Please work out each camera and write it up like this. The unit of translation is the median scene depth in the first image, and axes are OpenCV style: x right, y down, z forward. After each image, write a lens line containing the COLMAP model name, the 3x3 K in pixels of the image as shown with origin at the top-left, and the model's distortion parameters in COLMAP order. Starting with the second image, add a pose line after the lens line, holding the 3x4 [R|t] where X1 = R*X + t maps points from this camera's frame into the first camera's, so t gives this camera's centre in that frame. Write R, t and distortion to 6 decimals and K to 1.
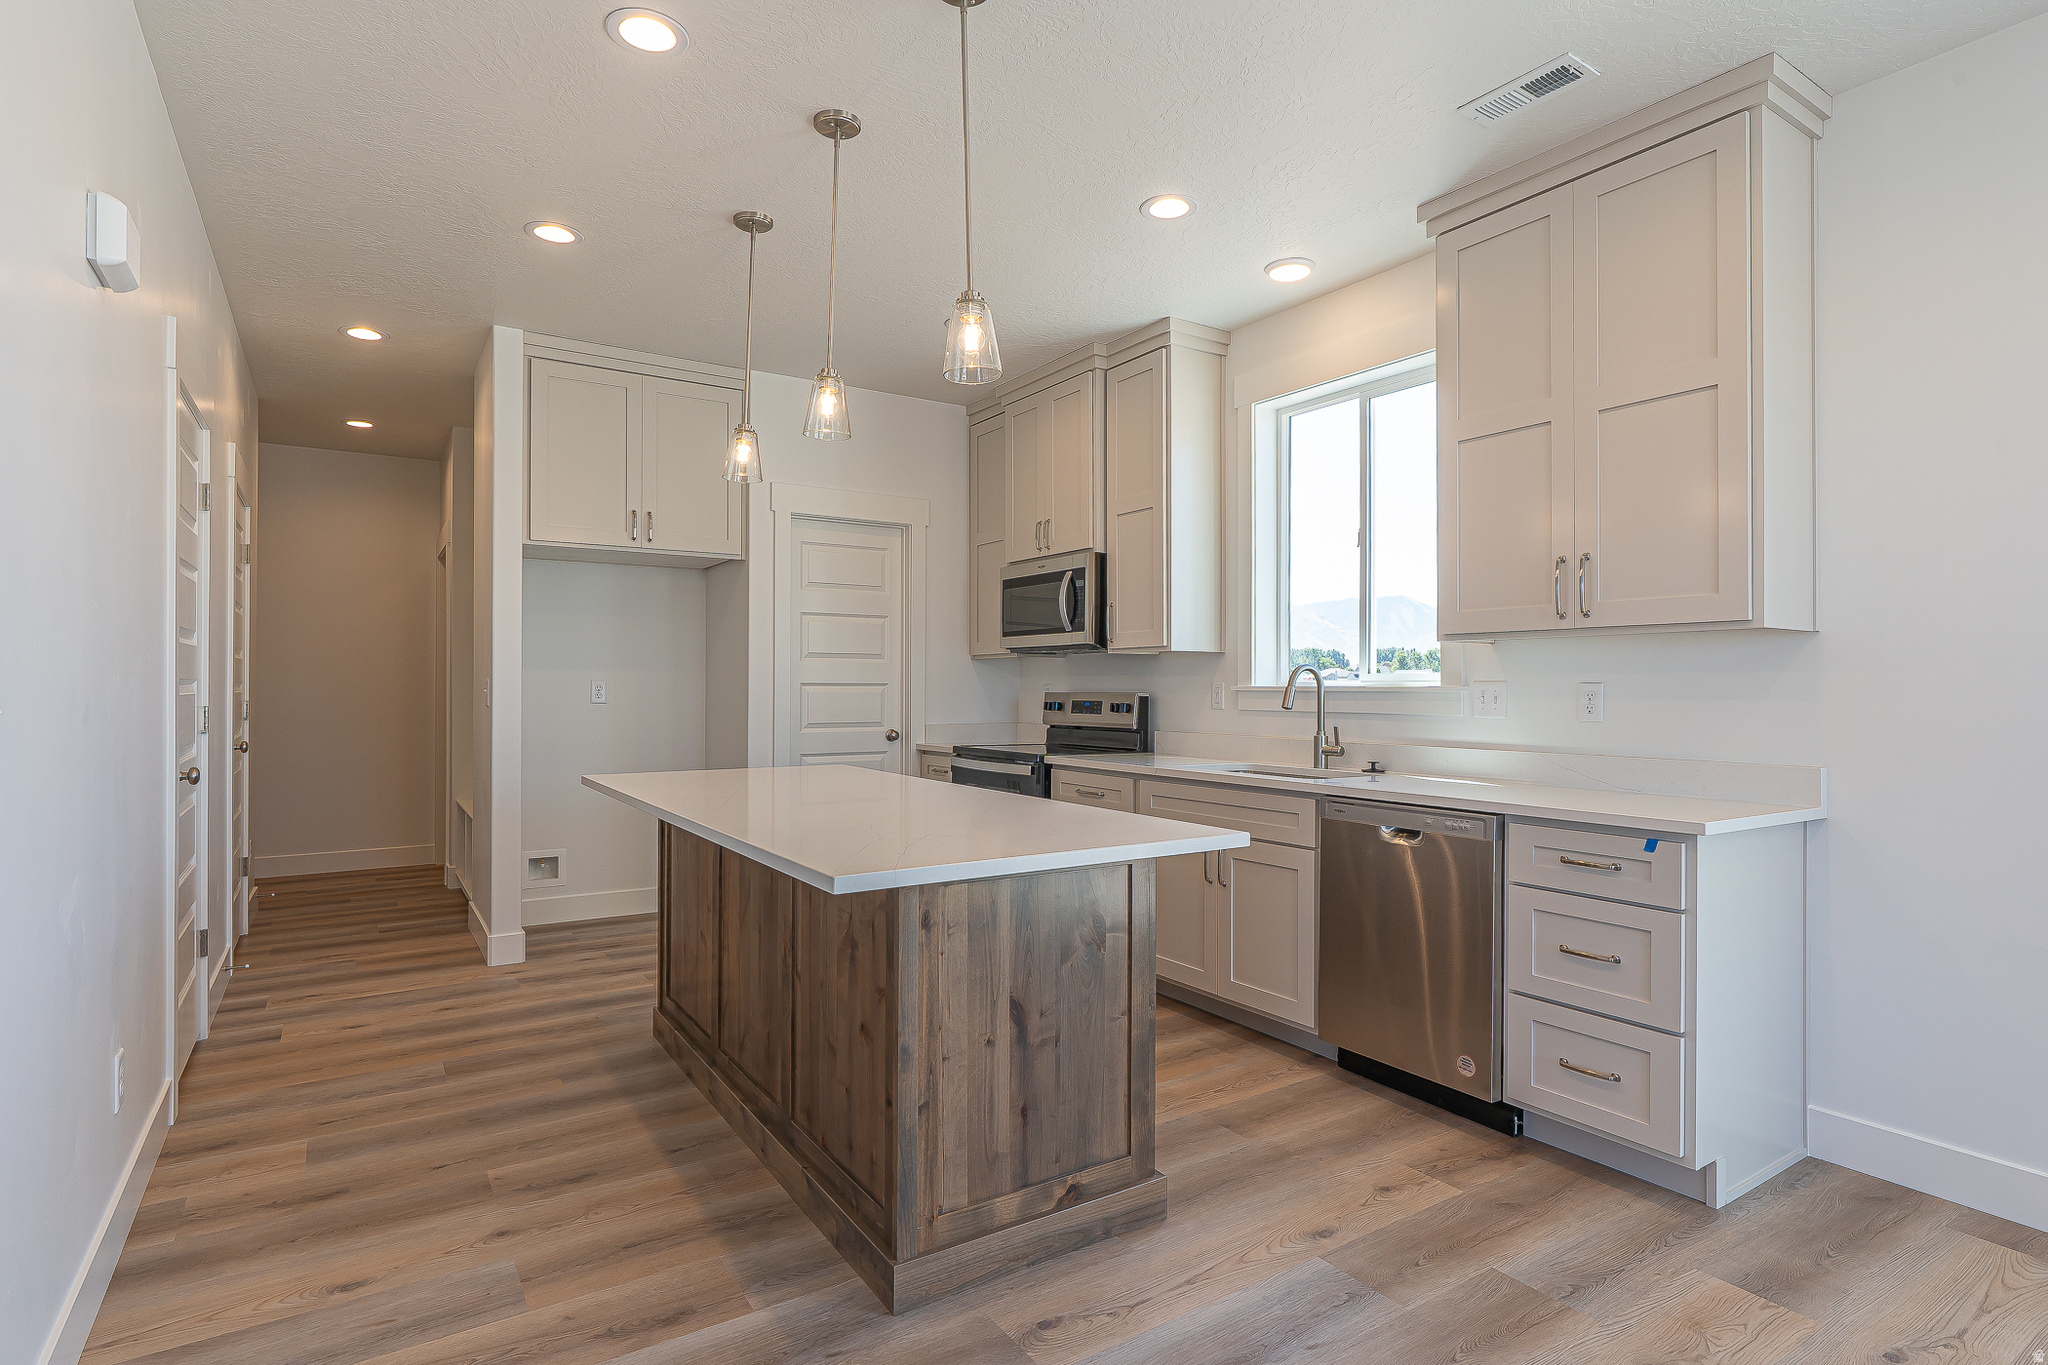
lens RADIAL K [[1031.4, 0, 1027.1], [0, 1031.4, 680.8], [0, 0, 1]] dist [-0.006362, -0.000912]
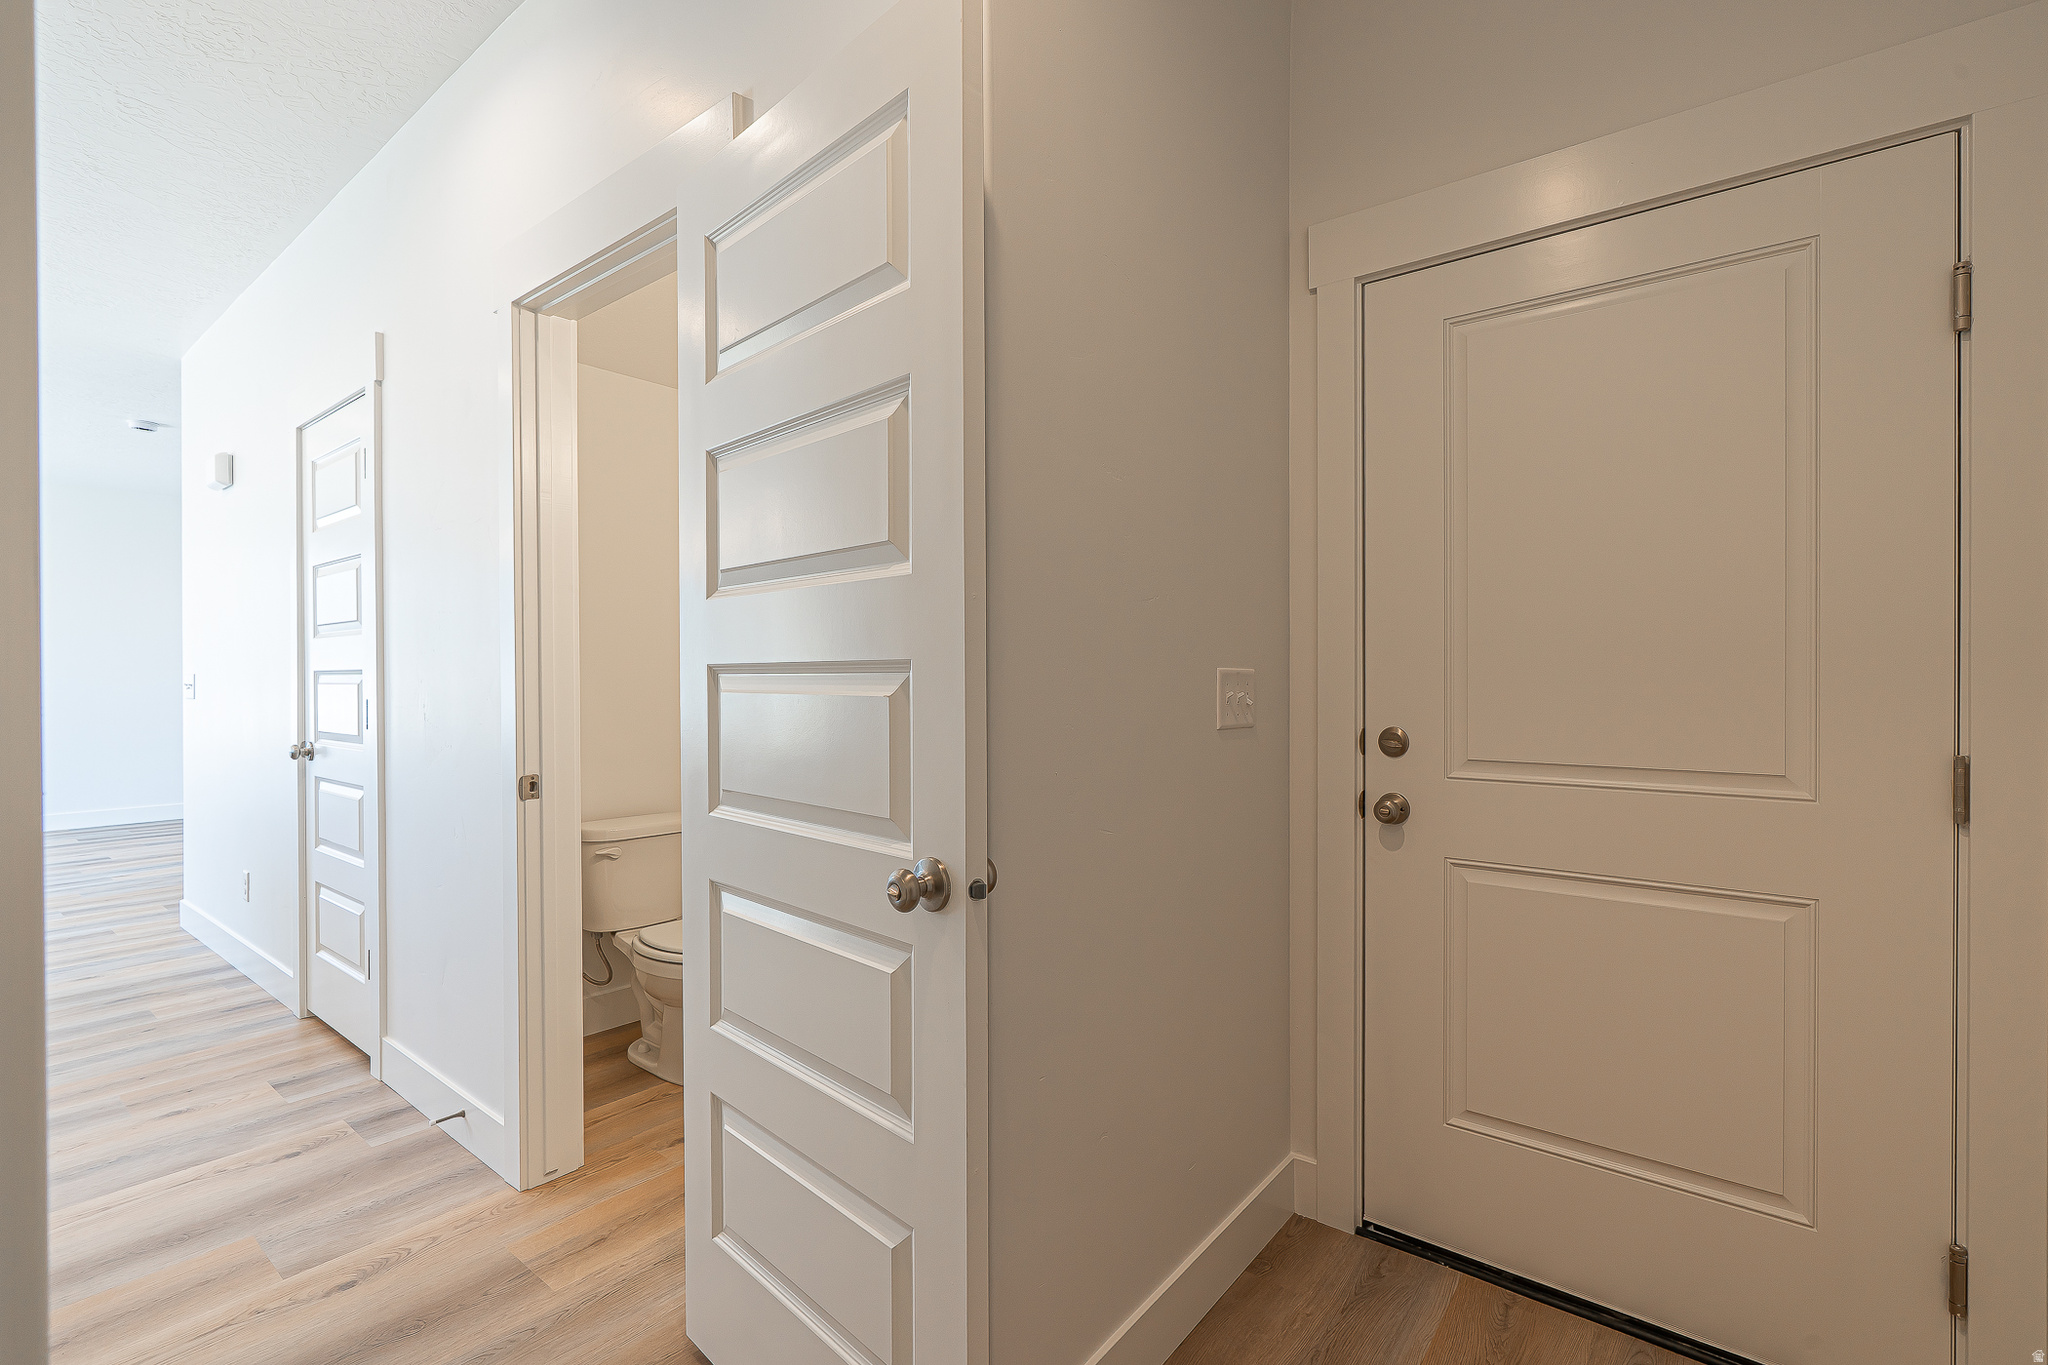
lens RADIAL K [[934.2, 0, 1024.9], [0, 934.2, 677.8], [0, 0, 1]] dist [-0.009837, 0.002183]
pose [[-0.951896, 0.001323, -0.306417, -0.823353], [0.001427, 0.999999, -0.000113, 0.005660], [0.306417, -0.000545, -0.951897, 1.460473]]
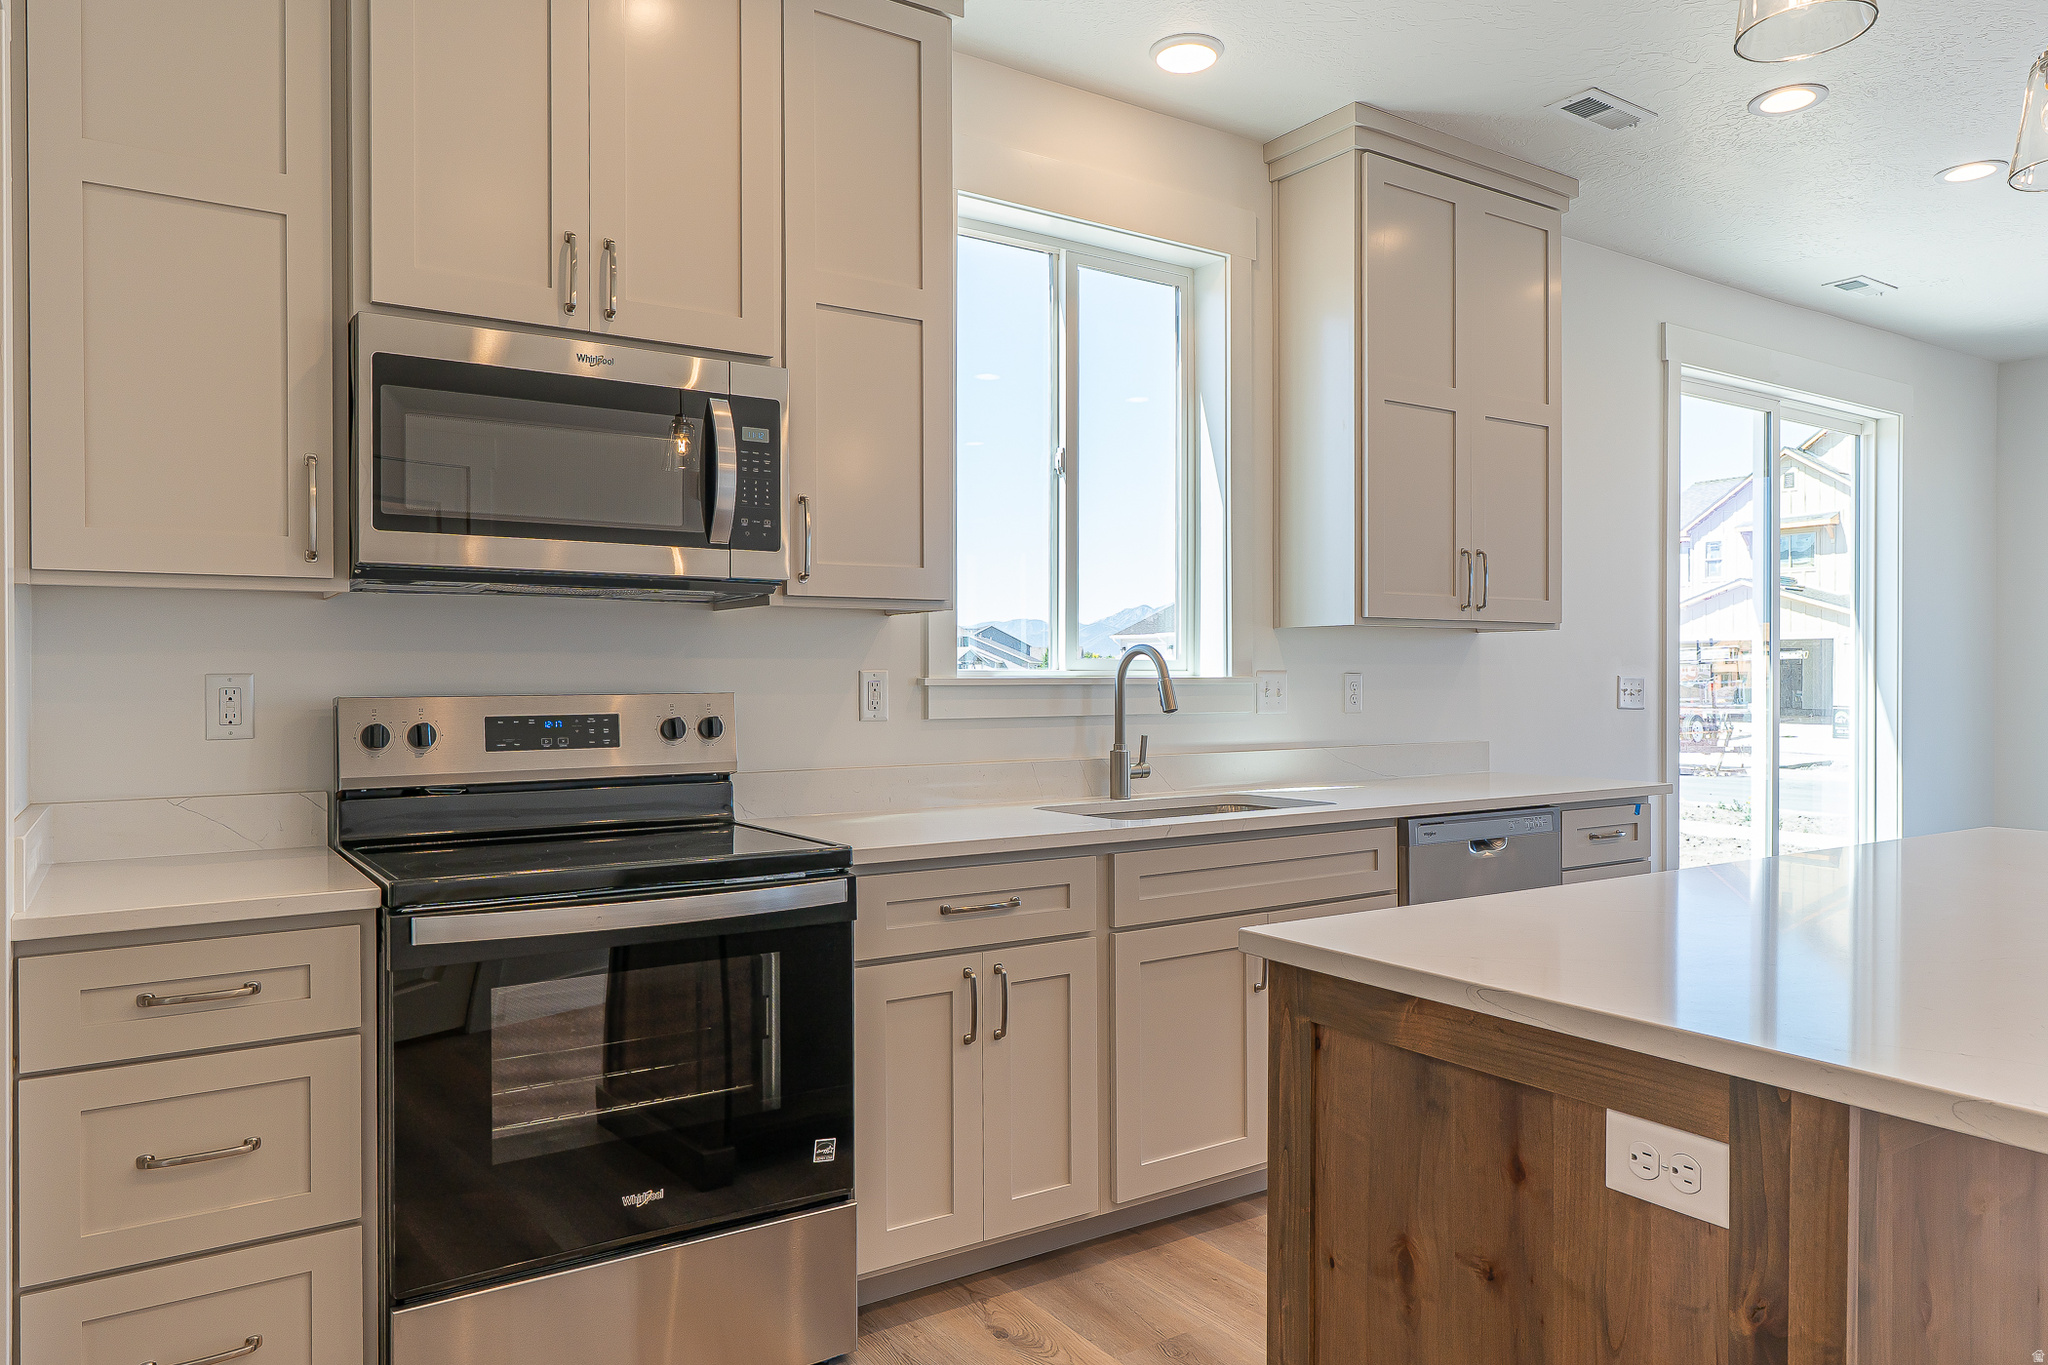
lens RADIAL K [[1331.0, 0, 1024.4], [0, 1331.0, 683.4], [0, 0, 1]] dist [-0.000718, -0.000444]
pose [[-0.002509, -0.009224, 0.999954, -0.501657], [-0.006134, 0.999939, 0.009208, 0.001209], [-0.999978, -0.006111, -0.002565, 0.907171]]
